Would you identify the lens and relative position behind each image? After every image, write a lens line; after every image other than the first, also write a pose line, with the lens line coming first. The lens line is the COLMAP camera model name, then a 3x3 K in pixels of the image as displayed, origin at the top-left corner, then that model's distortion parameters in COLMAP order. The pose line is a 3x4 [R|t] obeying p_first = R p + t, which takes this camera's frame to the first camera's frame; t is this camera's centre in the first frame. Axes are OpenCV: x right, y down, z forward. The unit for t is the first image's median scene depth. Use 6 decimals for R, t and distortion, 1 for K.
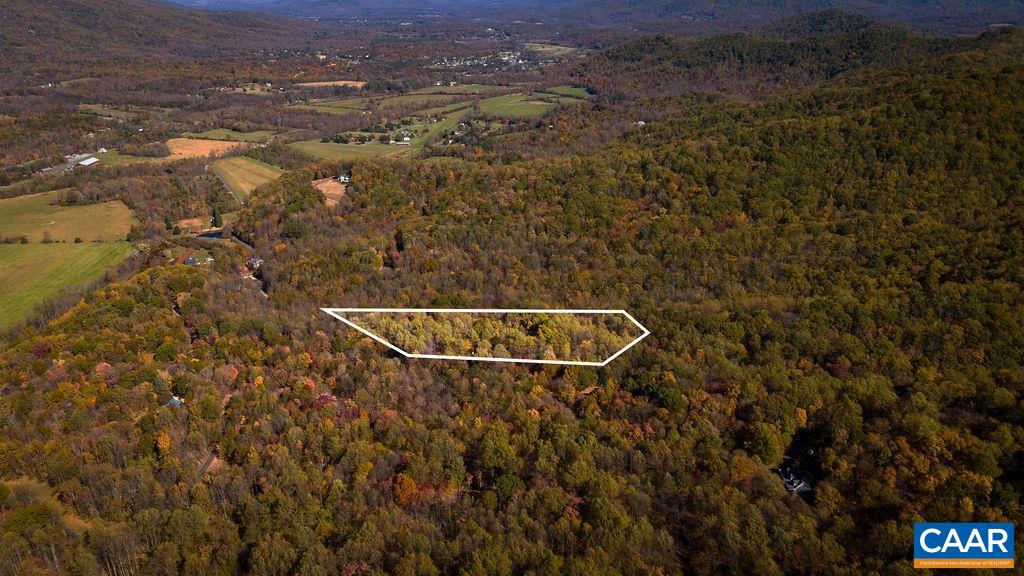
lens RADIAL K [[747.7, 0, 514.9], [0, 747.7, 286.1], [0, 0, 1]] dist [0.079214, -0.071736]
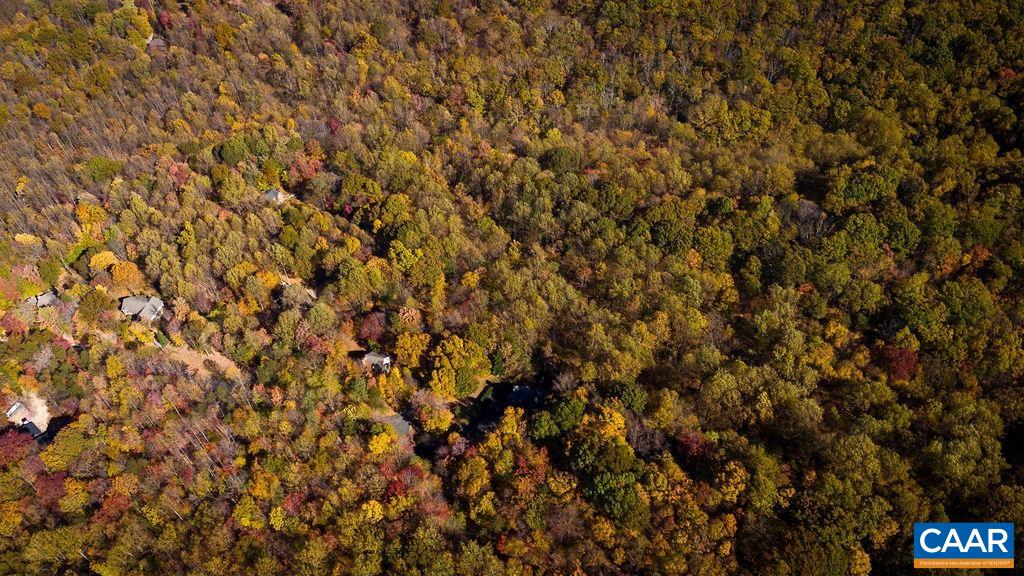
lens RADIAL K [[747.7, 0, 509.6], [0, 747.7, 283.7], [0, 0, 1]] dist [0.079214, -0.071736]
pose [[0.993407, -0.082838, 0.079245, 0.023298], [0.036761, 0.884947, 0.464238, -0.057225], [-0.108584, -0.458264, 0.882158, 0.140826]]
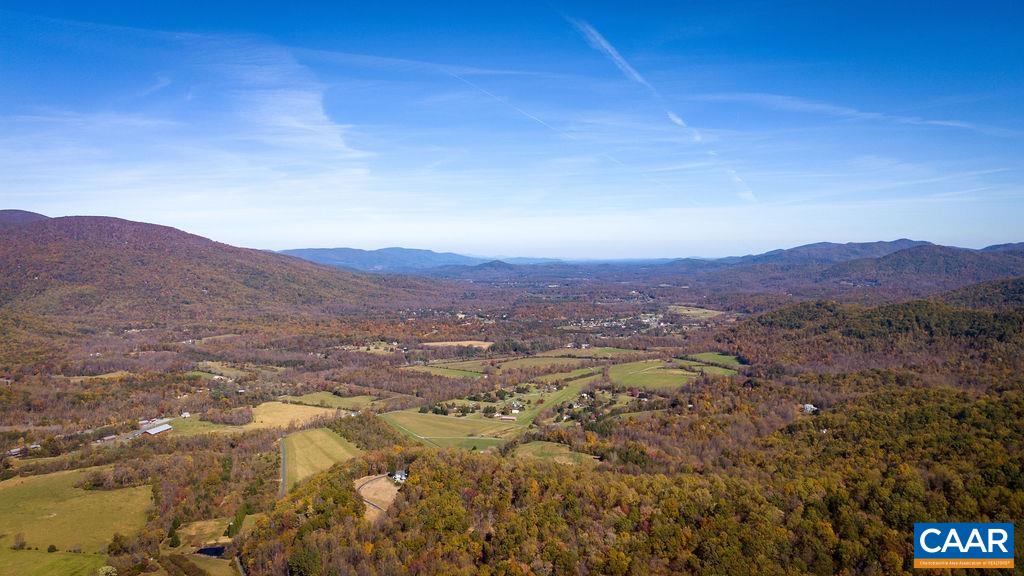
lens RADIAL K [[747.7, 0, 513.8], [0, 747.7, 285.3], [0, 0, 1]] dist [0.079214, -0.071736]
pose [[0.980352, 0.011305, -0.196930, 0.019326], [-0.075525, 0.943790, -0.321801, -0.058012], [0.182223, 0.330352, 0.926101, 0.166992]]
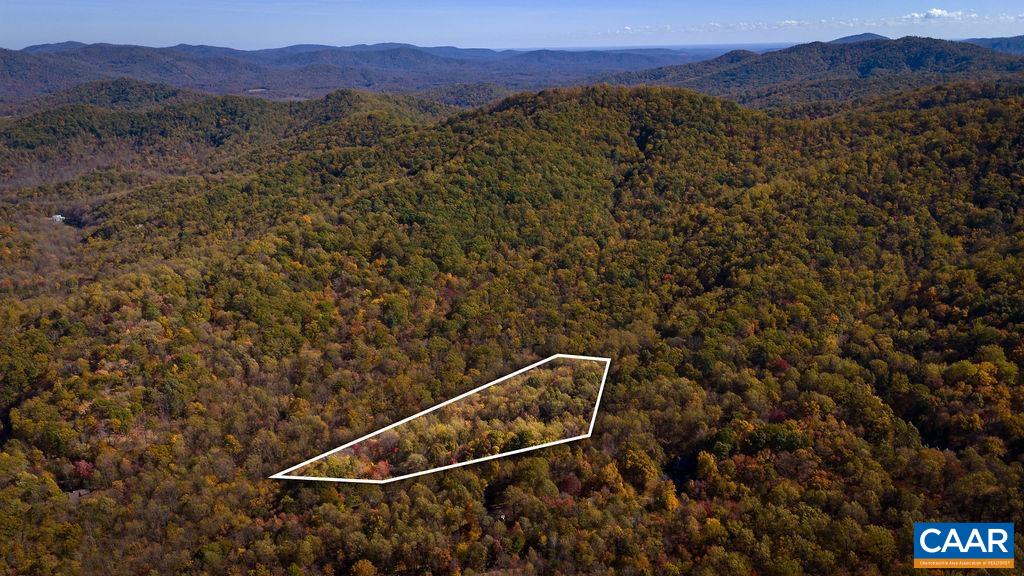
lens RADIAL K [[747.7, 0, 512.9], [0, 747.7, 288.1], [0, 0, 1]] dist [0.079214, -0.071736]
pose [[0.603643, -0.240541, 0.760102, -0.172490], [0.301185, 0.951552, 0.061939, -0.050370], [-0.738175, 0.191542, 0.646846, 0.137769]]
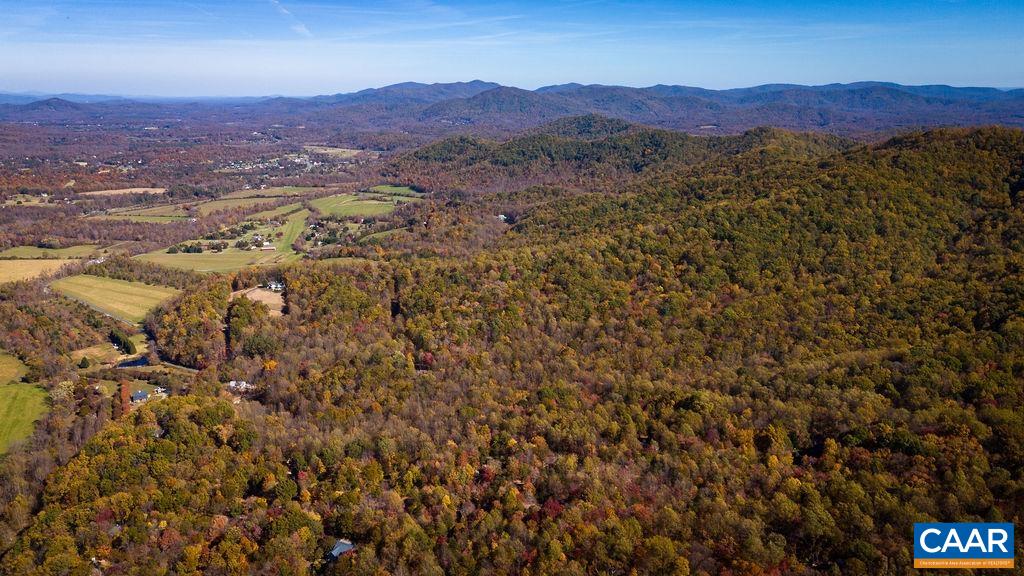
lens RADIAL K [[747.7, 0, 512.7], [0, 747.7, 290.4], [0, 0, 1]] dist [0.079214, -0.071736]
pose [[0.944141, -0.078613, 0.320028, -0.159401], [0.116913, 0.987864, -0.102252, -0.006378], [-0.308106, 0.133956, 0.941874, 0.026896]]
